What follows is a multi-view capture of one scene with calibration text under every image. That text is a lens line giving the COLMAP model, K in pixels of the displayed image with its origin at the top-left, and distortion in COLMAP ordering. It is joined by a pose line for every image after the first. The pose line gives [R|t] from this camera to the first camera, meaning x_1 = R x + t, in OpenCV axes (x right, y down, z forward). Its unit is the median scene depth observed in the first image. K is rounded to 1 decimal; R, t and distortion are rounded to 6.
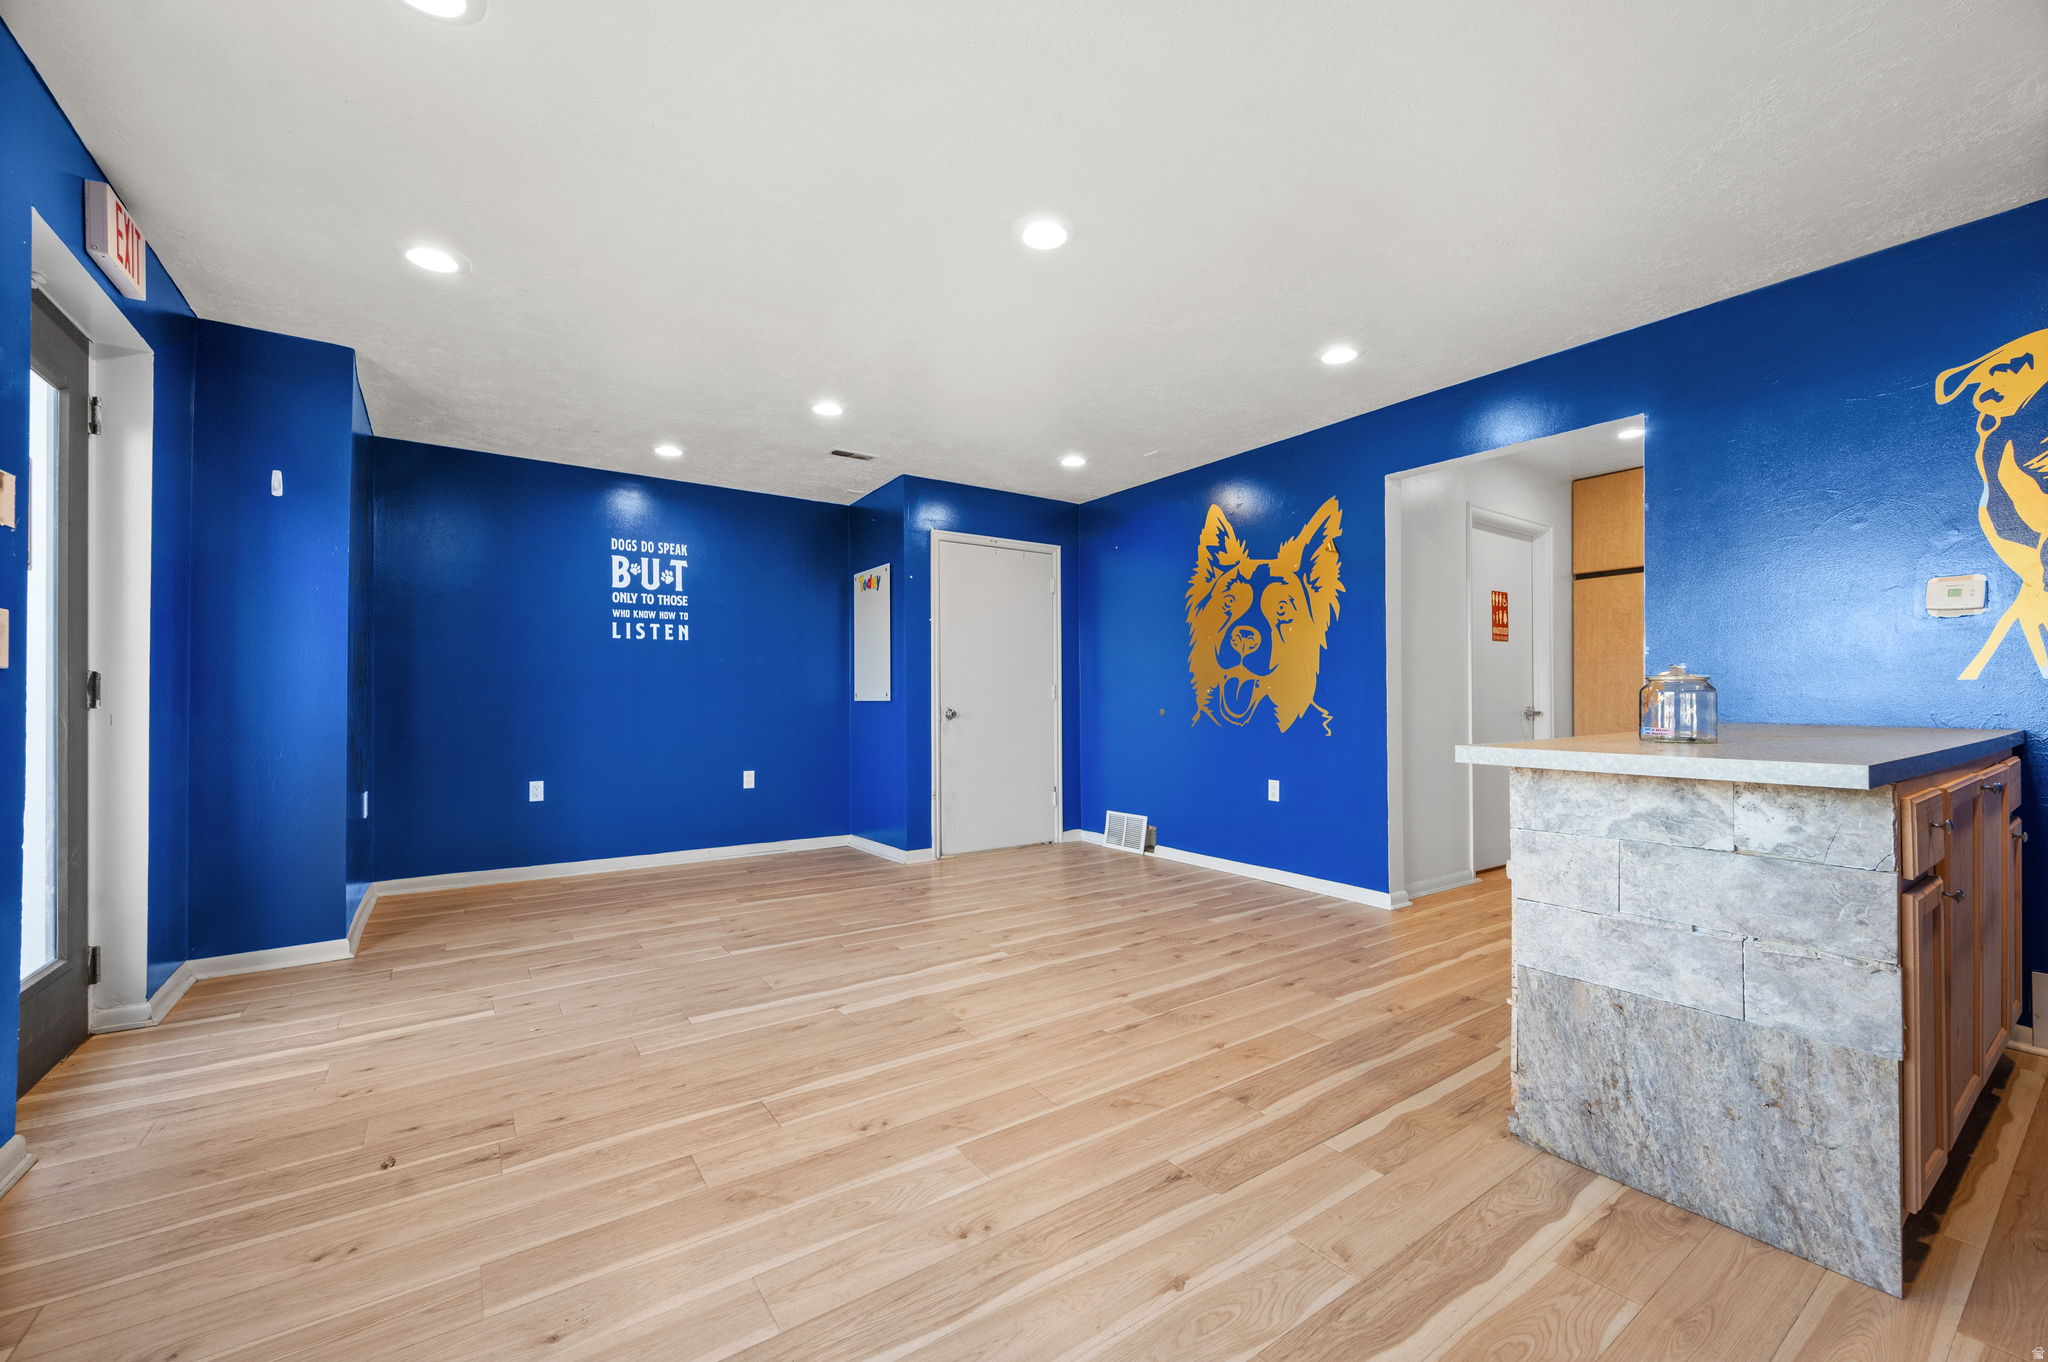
lens RADIAL K [[820.6, 0, 1026.8], [0, 820.6, 697.9], [0, 0, 1]] dist [-0.001827, 0.000775]
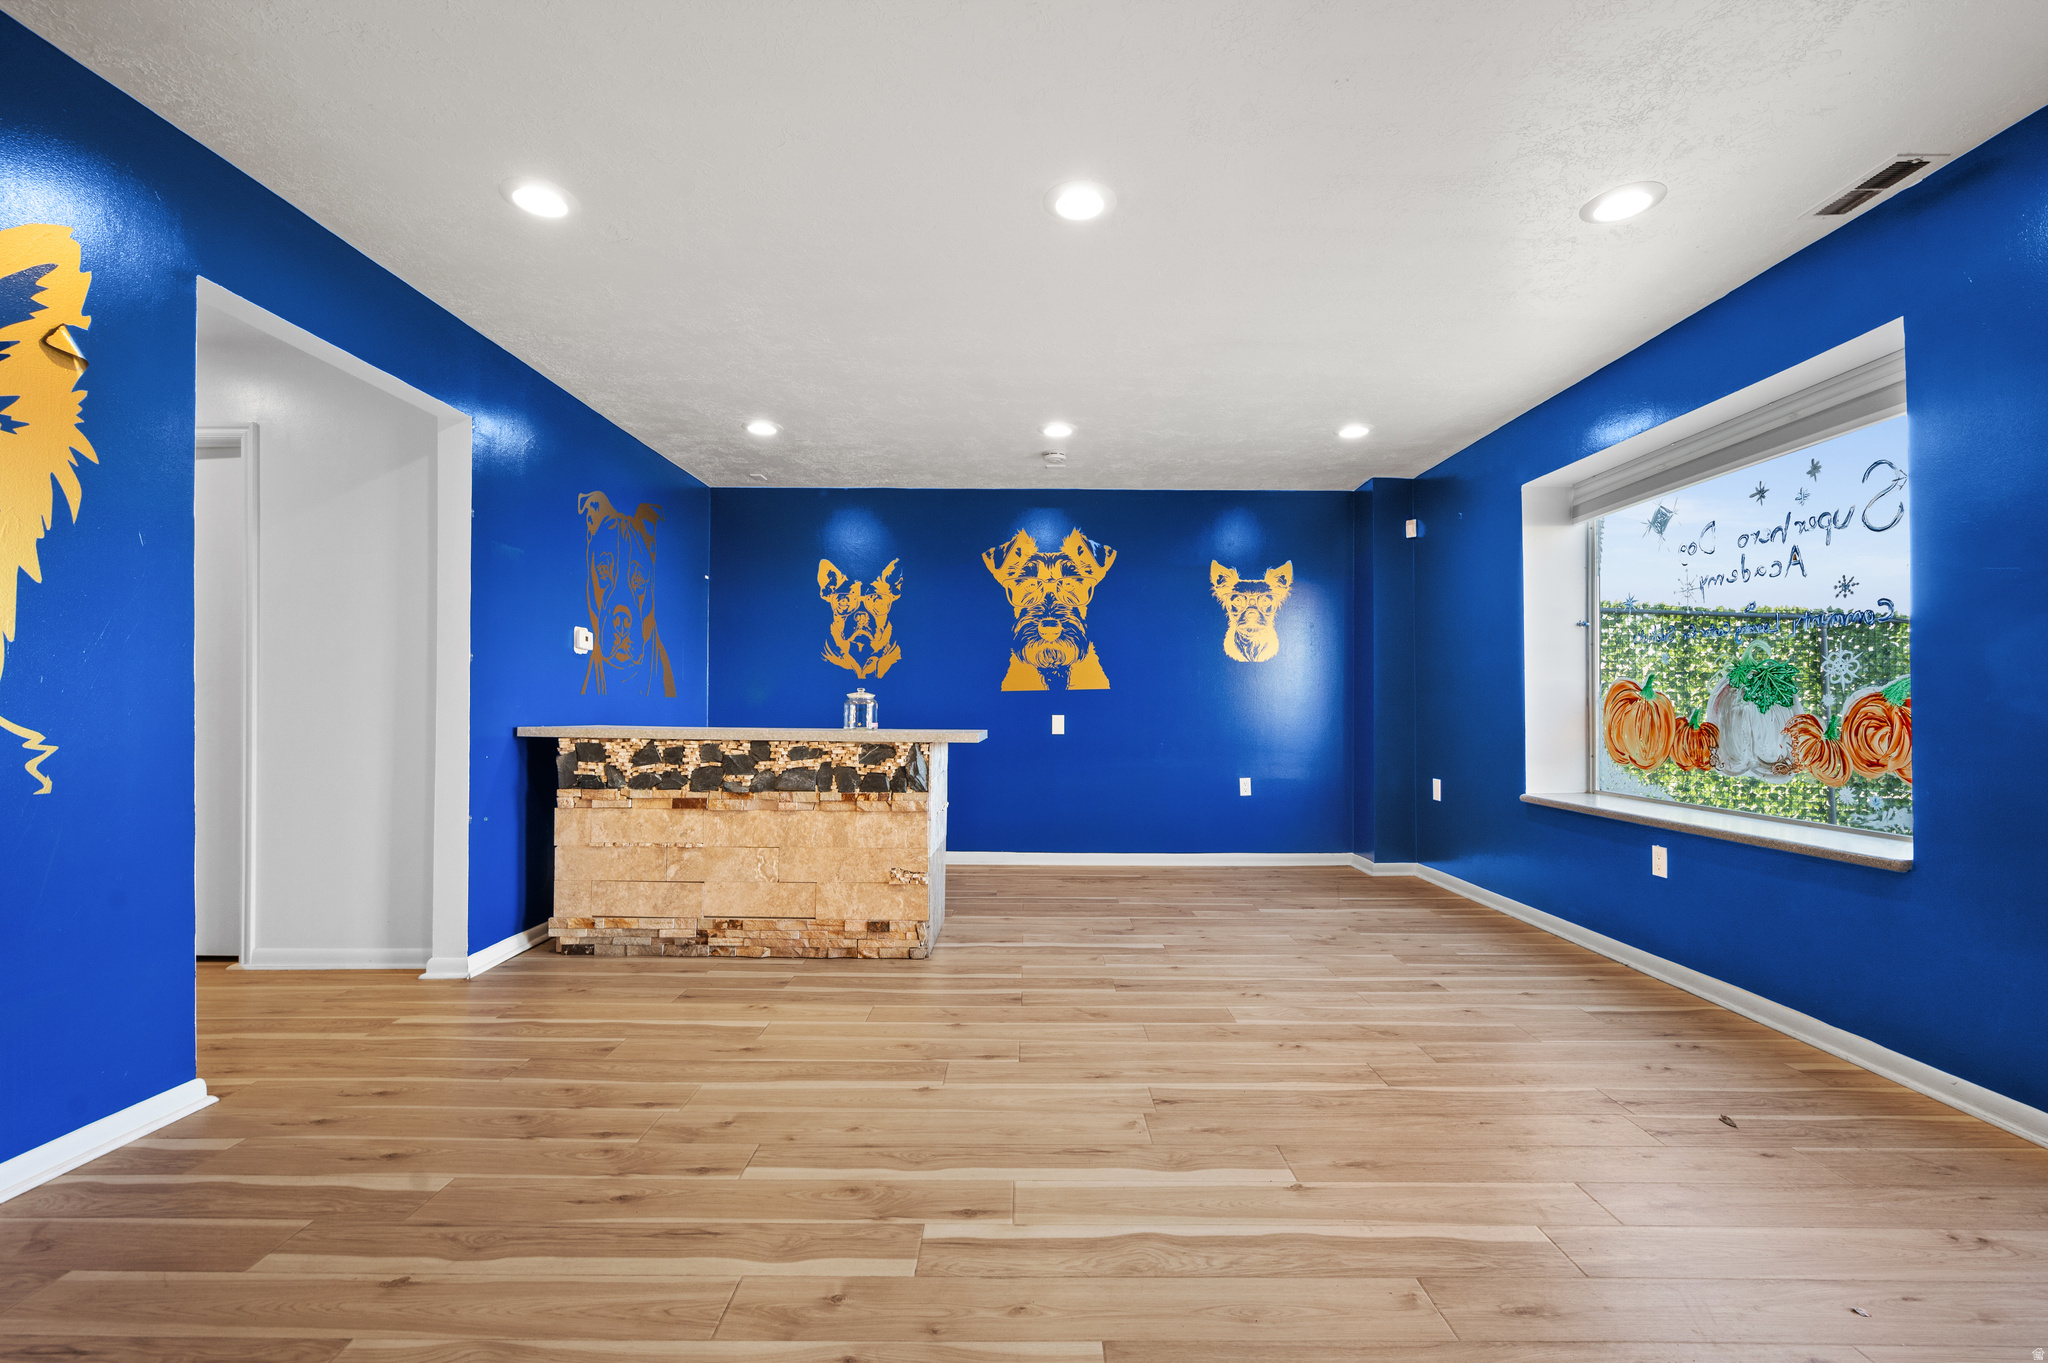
lens RADIAL K [[869.1, 0, 1022.3], [0, 869.1, 696.8], [0, 0, 1]] dist [0.001198, 0.000201]
pose [[-0.818113, 0.005852, 0.575028, -0.455498], [-0.003927, 0.999868, -0.015763, 0.004553], [-0.575045, -0.015154, -0.817982, 1.713107]]
